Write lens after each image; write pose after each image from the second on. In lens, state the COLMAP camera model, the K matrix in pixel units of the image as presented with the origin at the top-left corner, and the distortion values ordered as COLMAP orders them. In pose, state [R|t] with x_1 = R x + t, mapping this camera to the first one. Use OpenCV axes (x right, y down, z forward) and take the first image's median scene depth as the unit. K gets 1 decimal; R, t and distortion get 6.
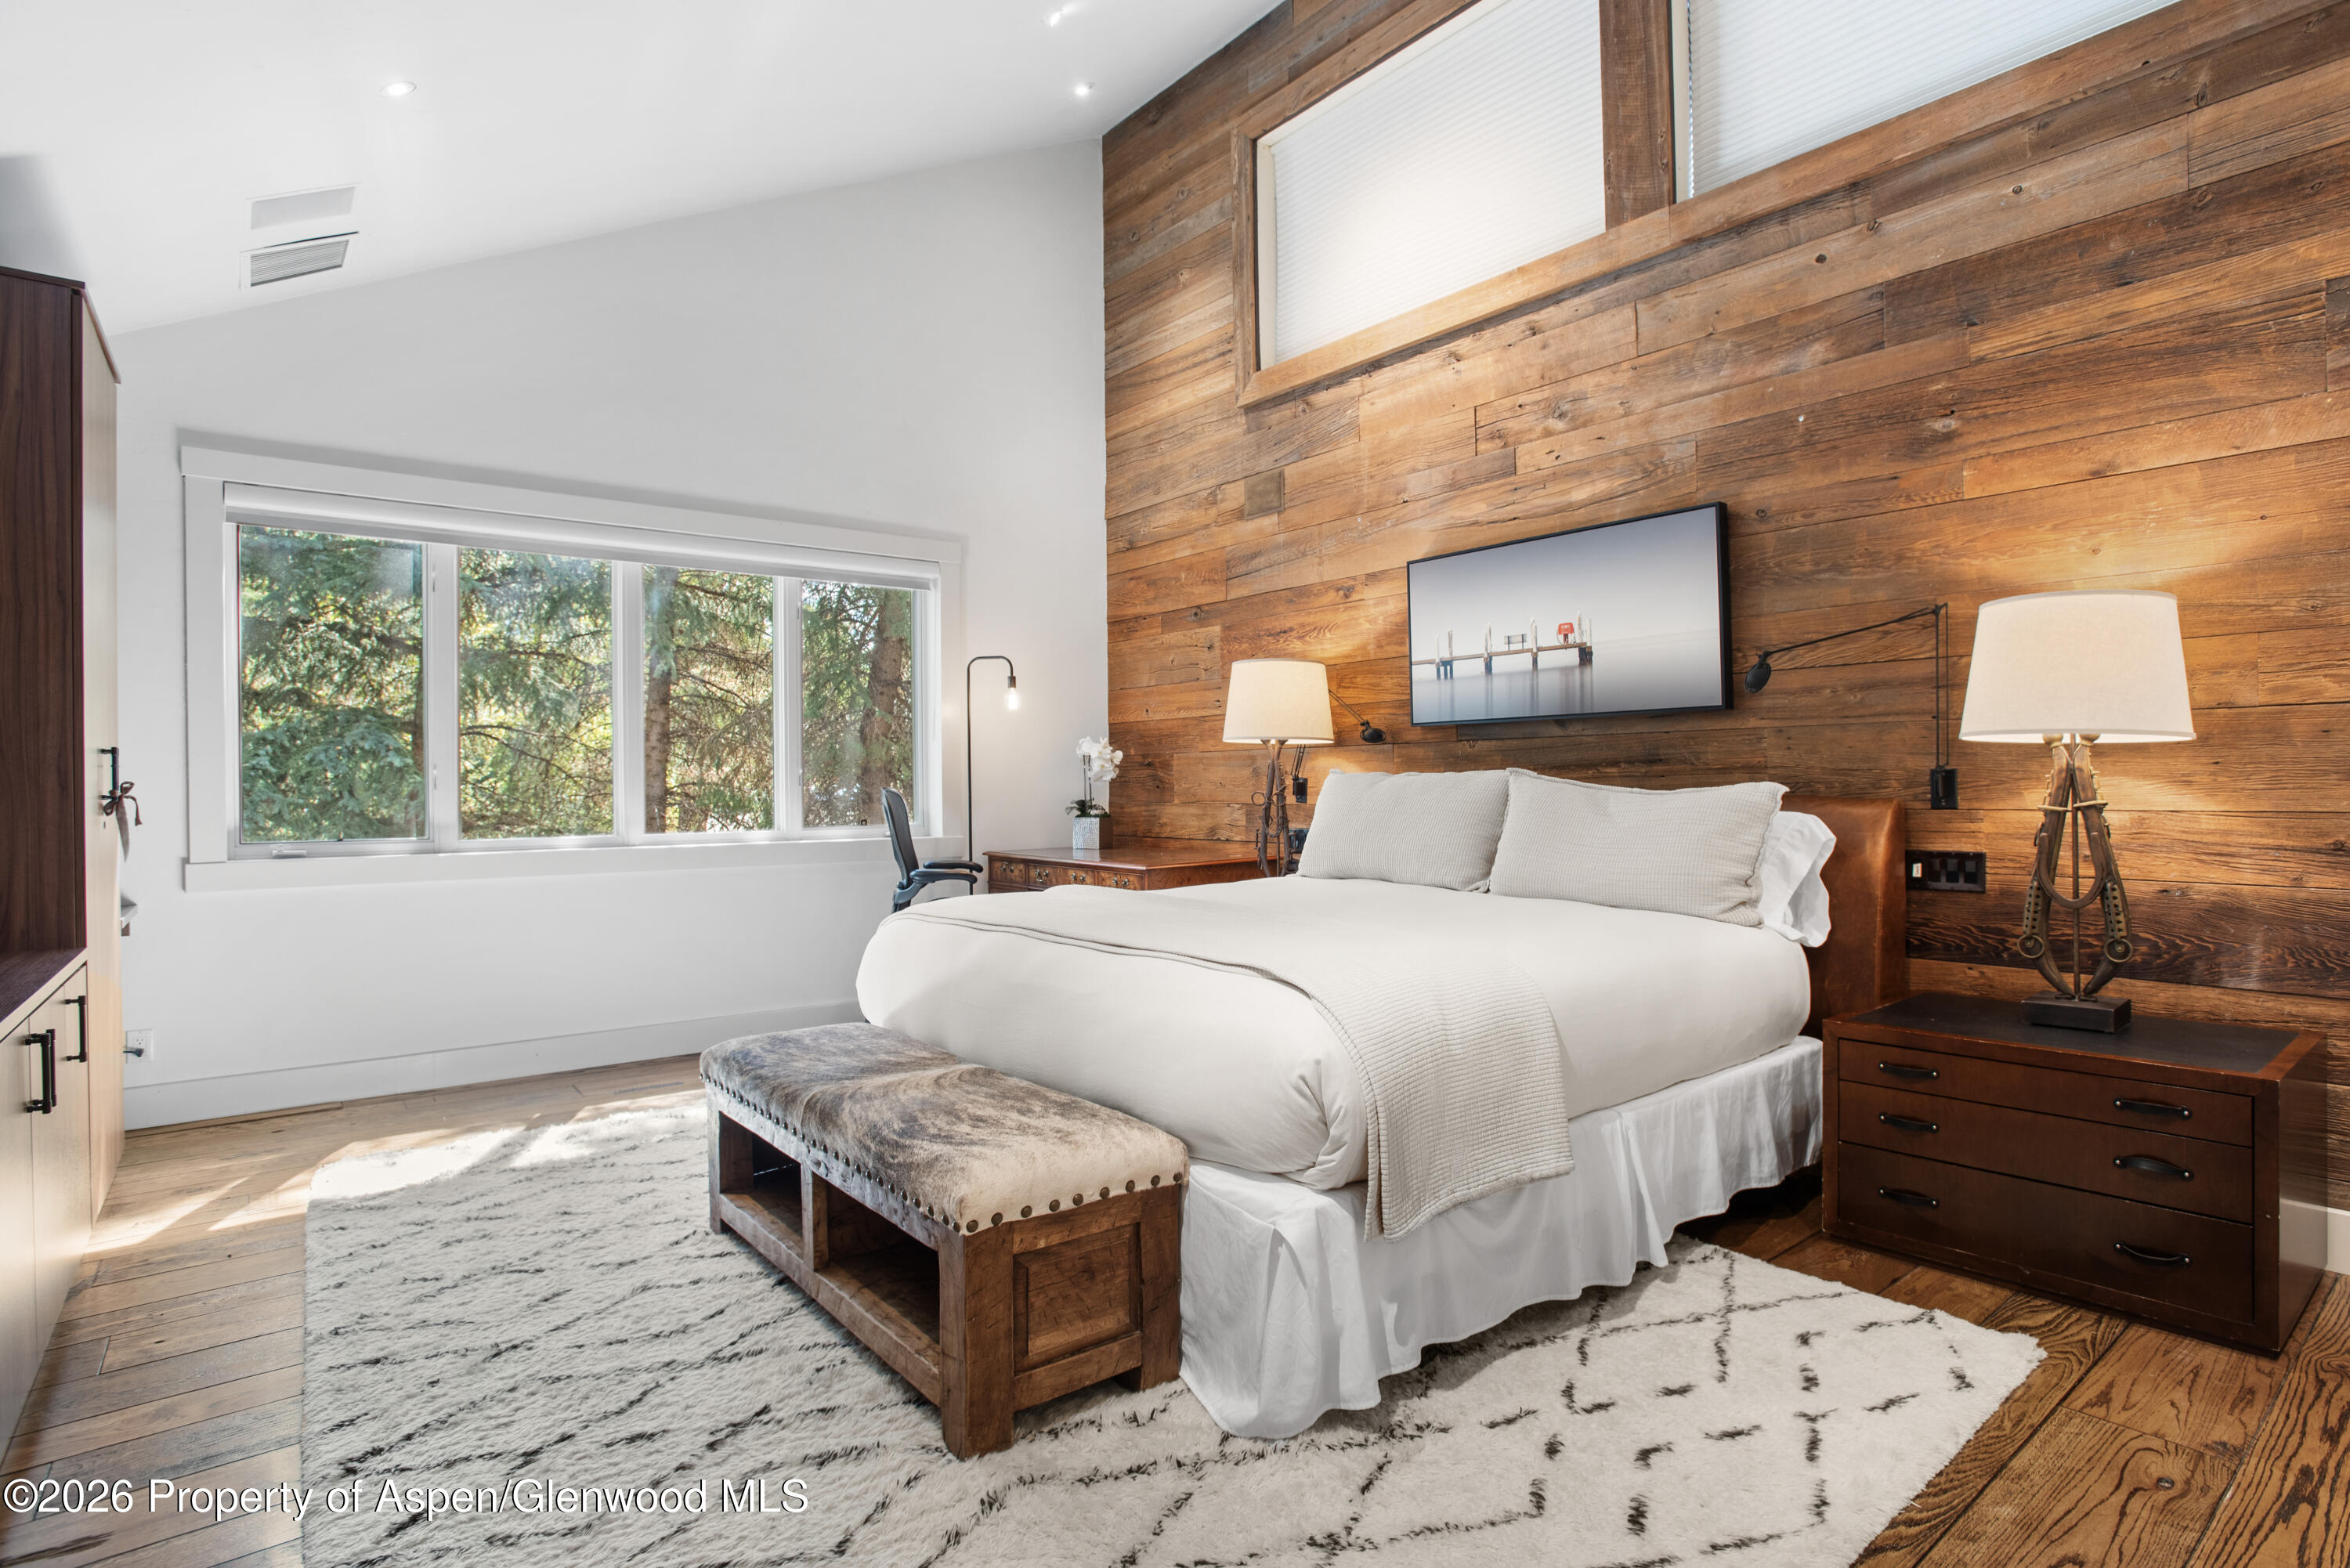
lens RADIAL K [[1220.6, 0, 1180.6], [0, 1220.6, 780.6], [0, 0, 1]] dist [-0.073536, 0.040688]
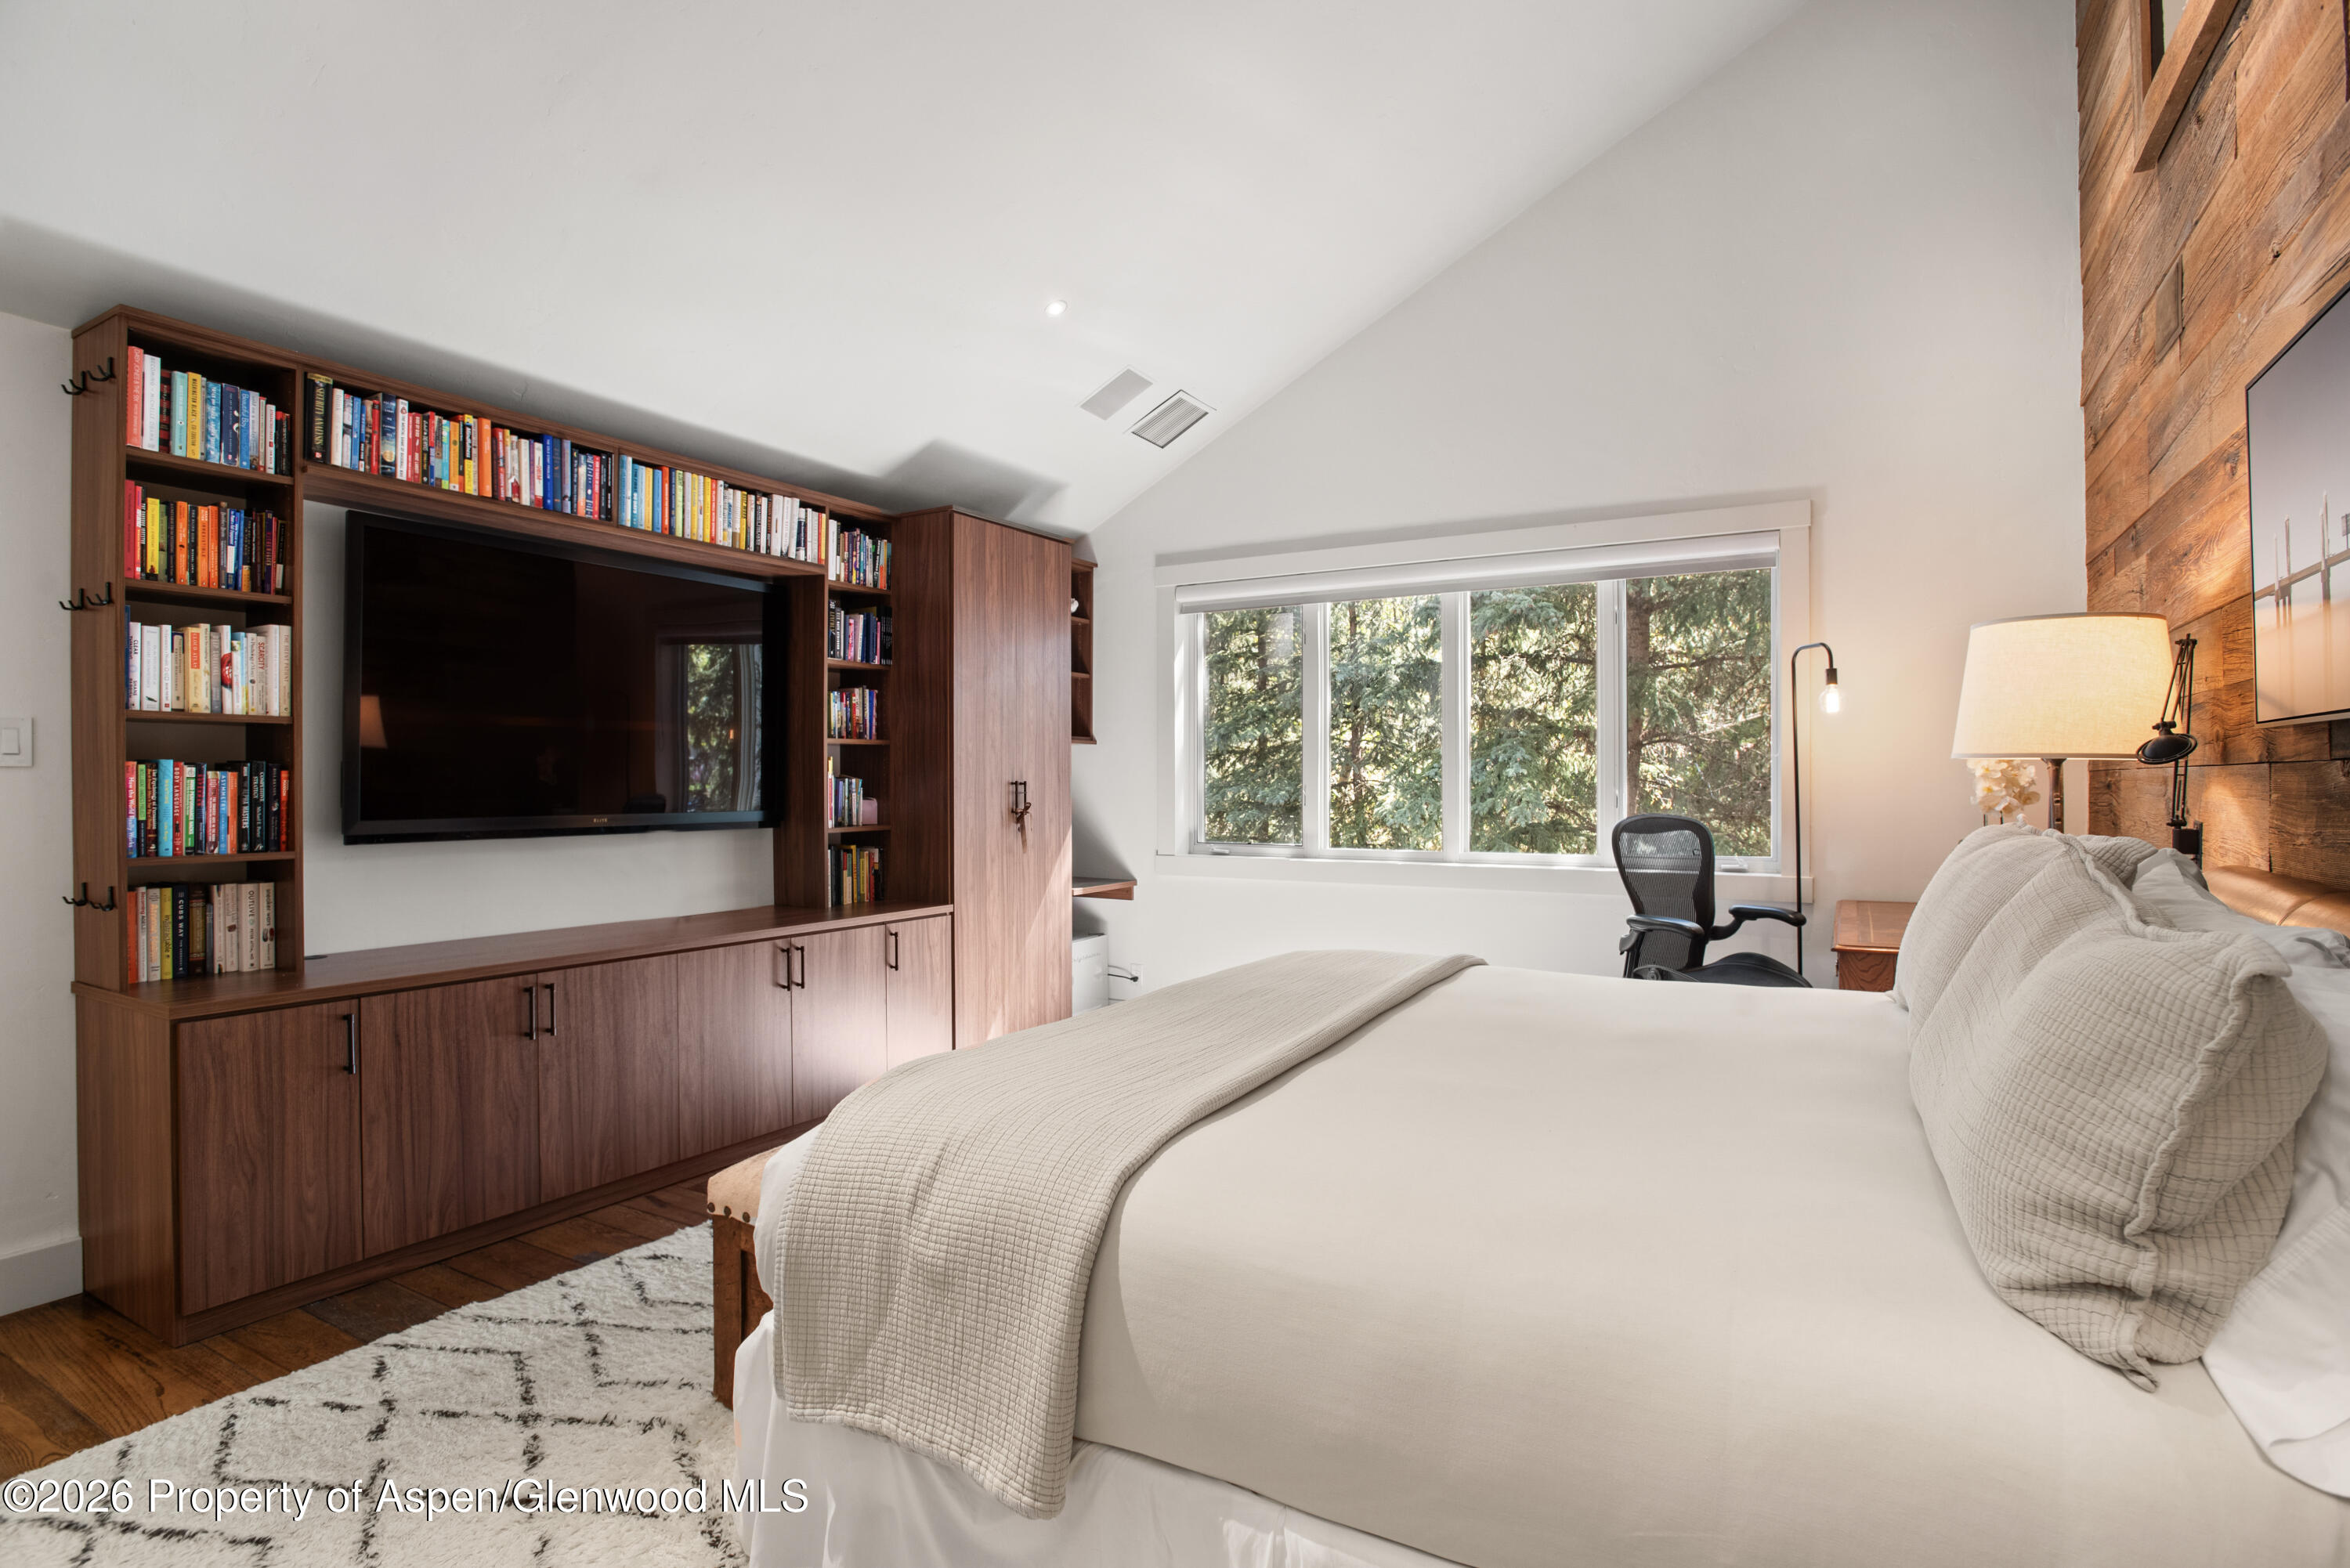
lens RADIAL K [[1157.5, 0, 1084.9], [0, 1157.5, 780.6], [0, 0, 1]] dist [-0.047548, 0.000071]
pose [[0.324576, 0.004254, -0.945850, 0.453487], [0.003415, 0.999978, 0.005669, -0.028769], [0.945853, -0.005070, 0.324554, 0.430667]]
